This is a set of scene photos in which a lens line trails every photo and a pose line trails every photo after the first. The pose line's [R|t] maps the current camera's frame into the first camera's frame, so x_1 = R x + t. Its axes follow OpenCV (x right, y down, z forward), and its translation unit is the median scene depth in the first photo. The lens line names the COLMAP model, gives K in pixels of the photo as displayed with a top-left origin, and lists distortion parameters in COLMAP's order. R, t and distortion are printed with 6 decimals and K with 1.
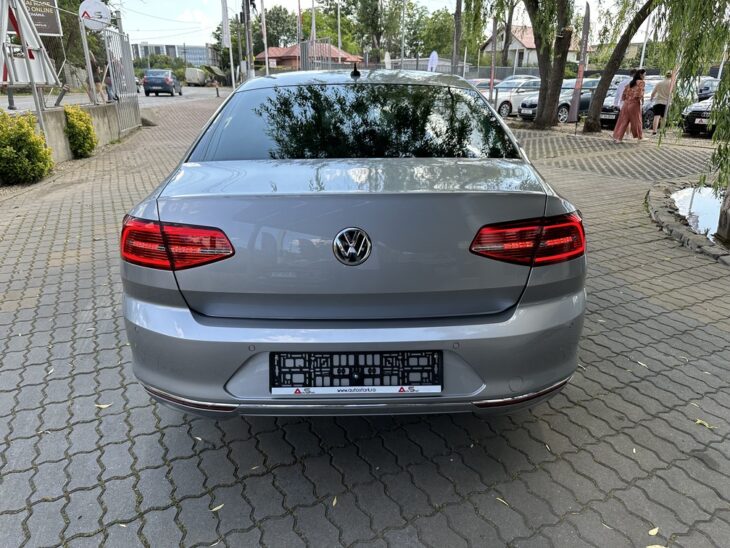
lens RADIAL K [[509.1, 0, 365.0], [0, 509.1, 274.0], [0, 0, 1]] dist [-0.002910, -0.000486]
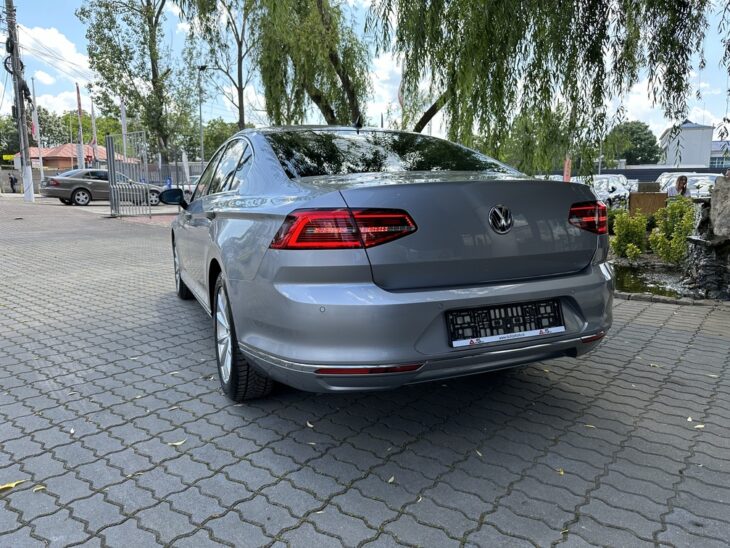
lens RADIAL K [[509.1, 0, 365.0], [0, 509.1, 274.0], [0, 0, 1]] dist [-0.002910, -0.000486]
pose [[0.926929, -0.057863, 0.370749, -0.795154], [0.124519, 0.979484, -0.158449, 0.230713], [-0.353974, 0.193036, 0.915117, -0.039740]]
